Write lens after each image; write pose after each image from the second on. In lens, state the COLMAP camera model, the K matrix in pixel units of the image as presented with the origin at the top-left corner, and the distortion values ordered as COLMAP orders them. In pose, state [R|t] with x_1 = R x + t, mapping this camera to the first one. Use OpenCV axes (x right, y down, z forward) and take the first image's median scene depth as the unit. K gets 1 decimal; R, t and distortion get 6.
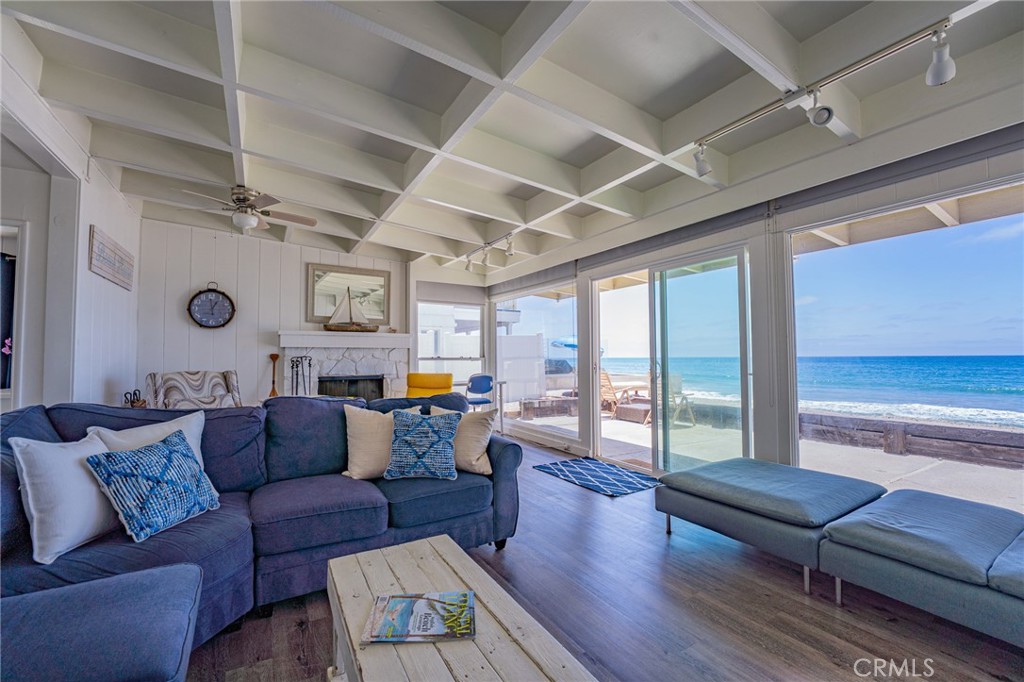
lens RADIAL K [[415.4, 0, 505.9], [0, 415.4, 341.8], [0, 0, 1]] dist [-0.027747, 0.002033]
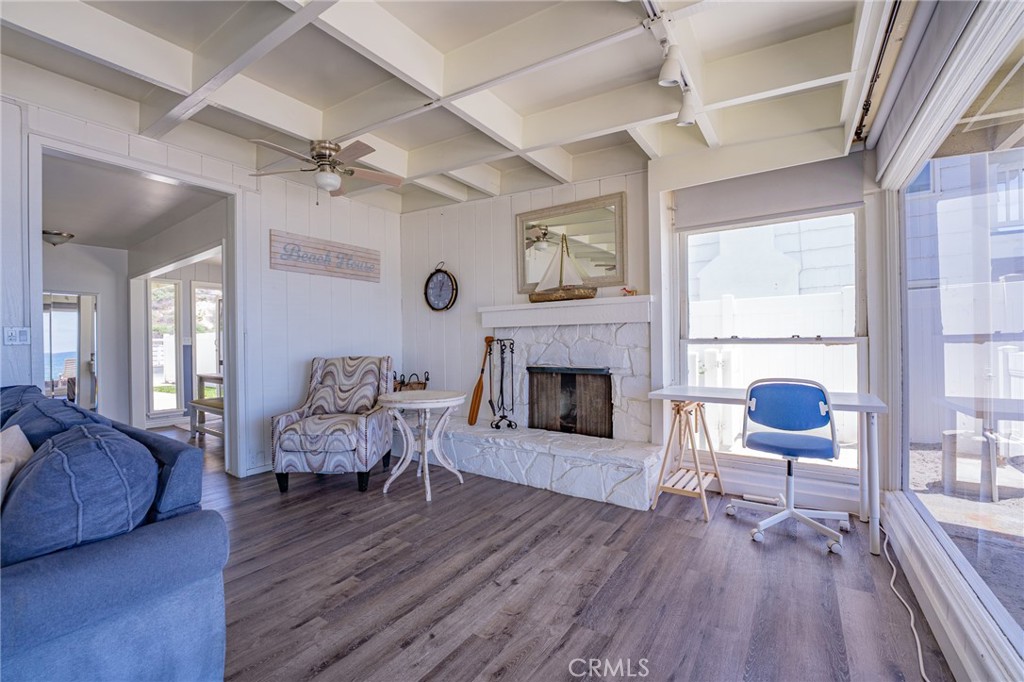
lens RADIAL K [[415.4, 0, 506.8], [0, 415.4, 341.7], [0, 0, 1]] dist [-0.027747, 0.002033]
pose [[0.412456, -0.002380, -0.910975, 0.249984], [0.045170, 0.998820, 0.017842, 0.032102], [0.909857, -0.048508, 0.412077, 0.829730]]
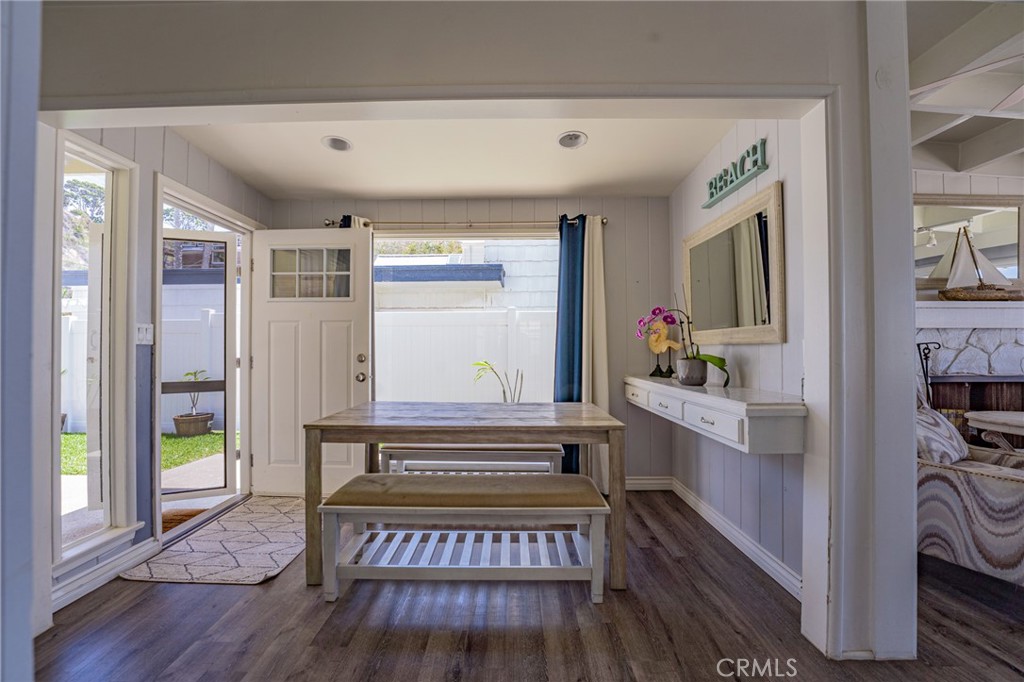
lens RADIAL K [[415.4, 0, 504.1], [0, 415.4, 343.9], [0, 0, 1]] dist [-0.027747, 0.002033]
pose [[0.850291, -0.002628, -0.526307, -0.840597], [0.016316, 0.999639, 0.021368, 0.017346], [0.526060, -0.026757, 0.850026, 0.196545]]
